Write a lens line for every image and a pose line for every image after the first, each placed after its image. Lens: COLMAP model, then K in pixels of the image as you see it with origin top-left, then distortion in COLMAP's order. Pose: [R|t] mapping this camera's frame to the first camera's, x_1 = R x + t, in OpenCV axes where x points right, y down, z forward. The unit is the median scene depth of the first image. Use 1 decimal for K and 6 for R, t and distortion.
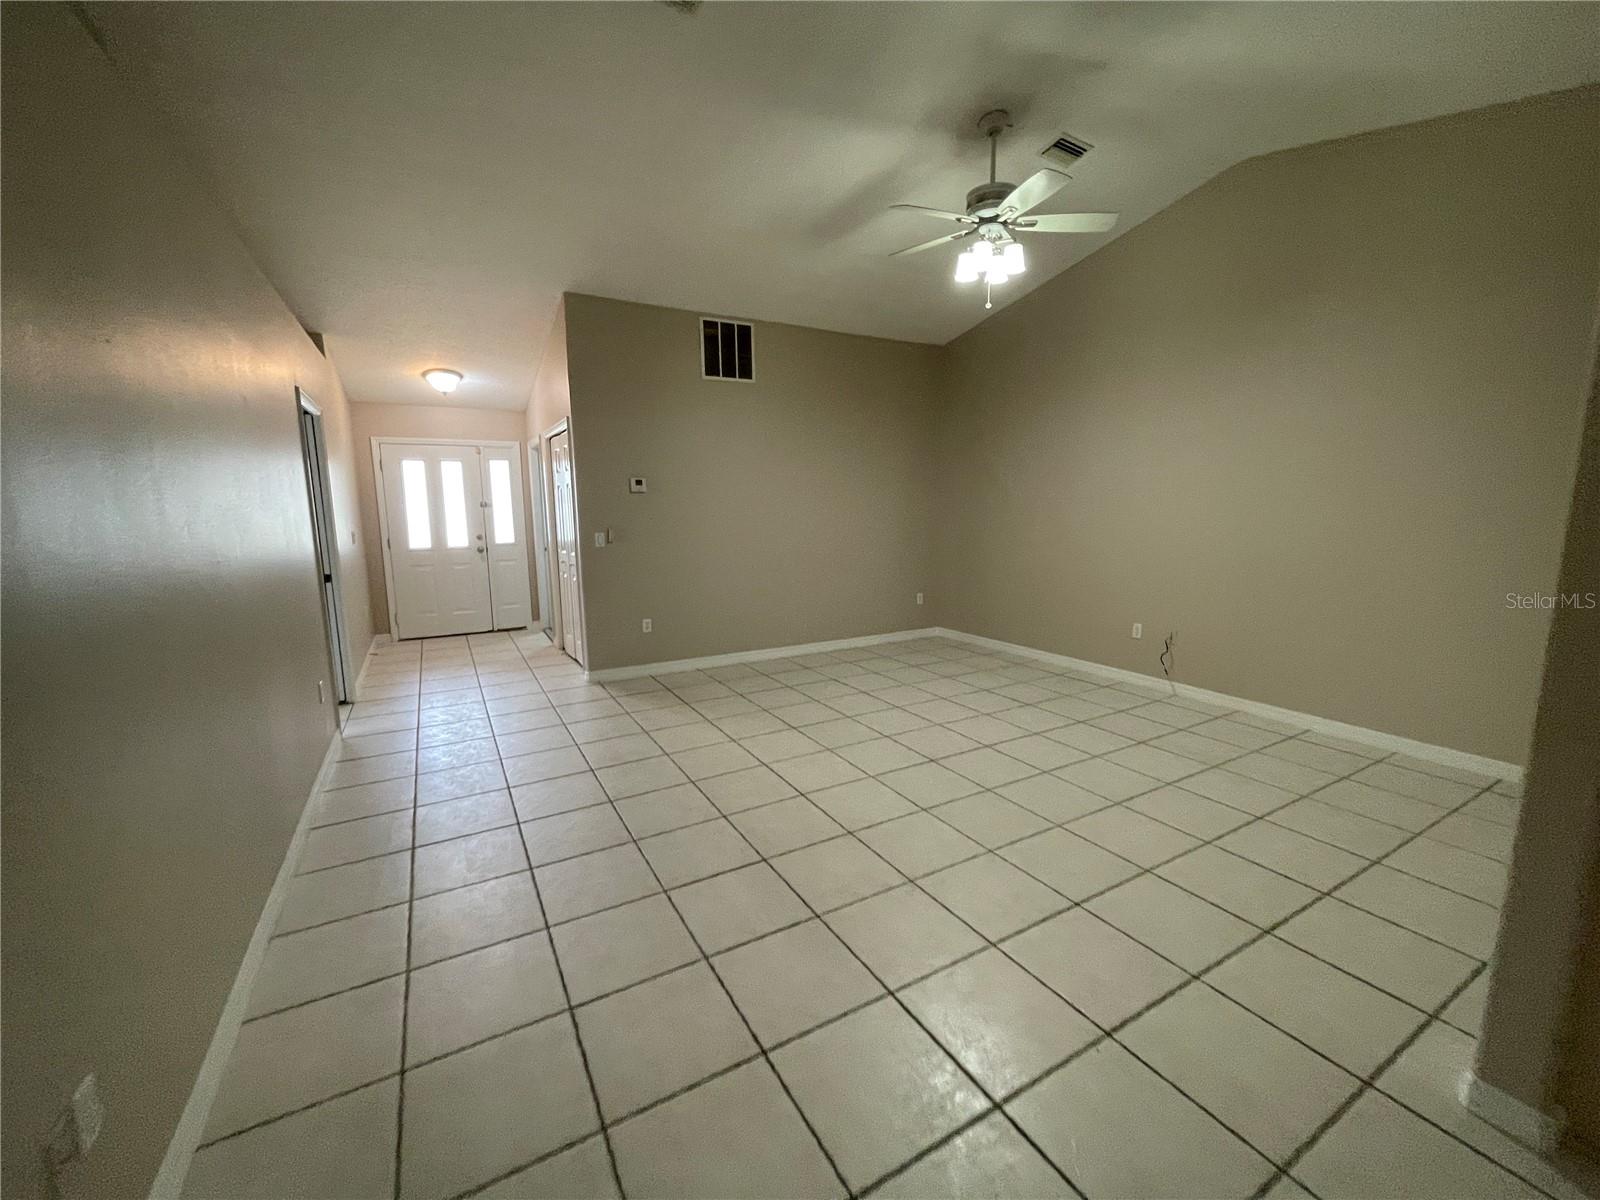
lens RADIAL K [[647.8, 0, 806.0], [0, 647.8, 599.2], [0, 0, 1]] dist [-0.015484, -0.000112]
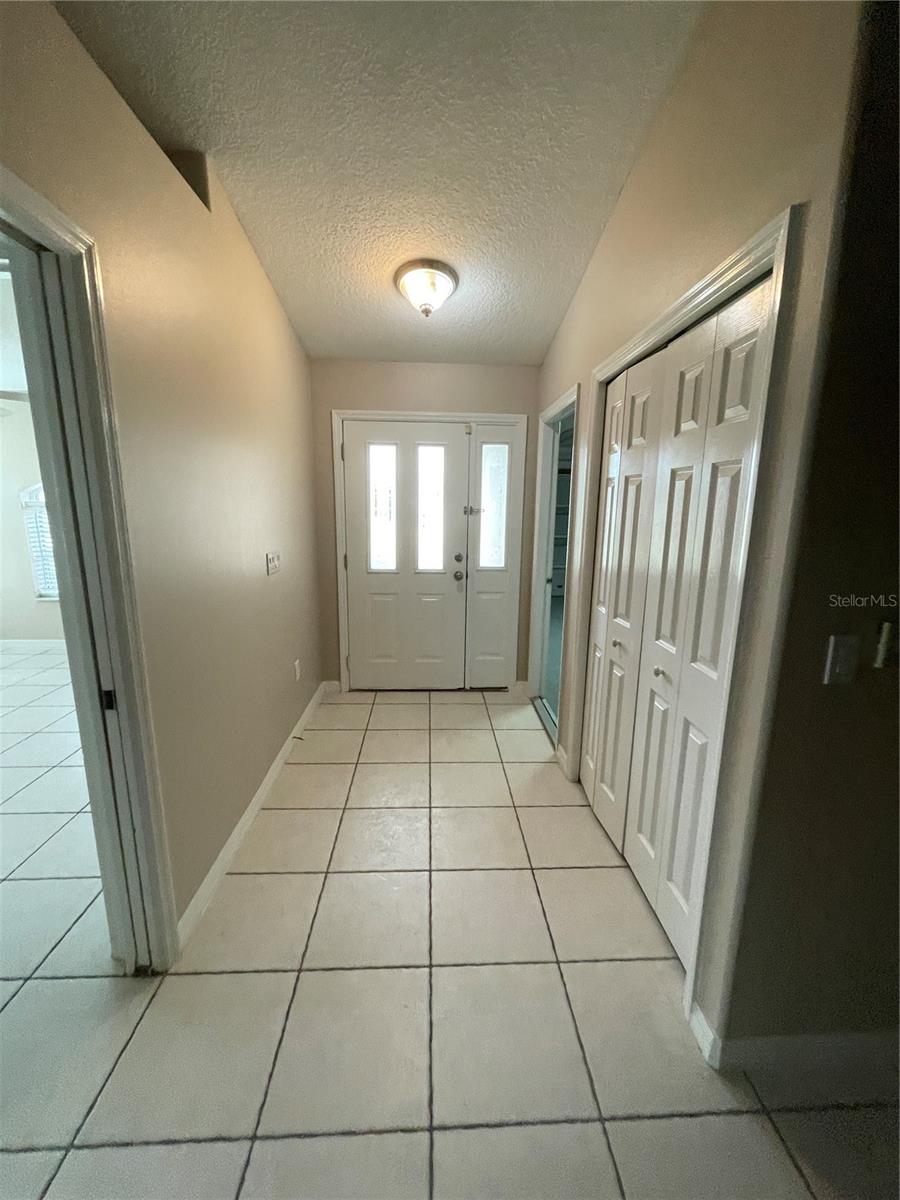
lens RADIAL K [[485.8, 0, 450.6], [0, 485.8, 598.8], [0, 0, 1]] dist [-0.015484, -0.000112]
pose [[0.885990, 0.109017, -0.450707, -0.284499], [-0.089361, 0.993893, 0.064739, -0.088190], [0.455012, -0.017082, 0.890321, 0.551306]]
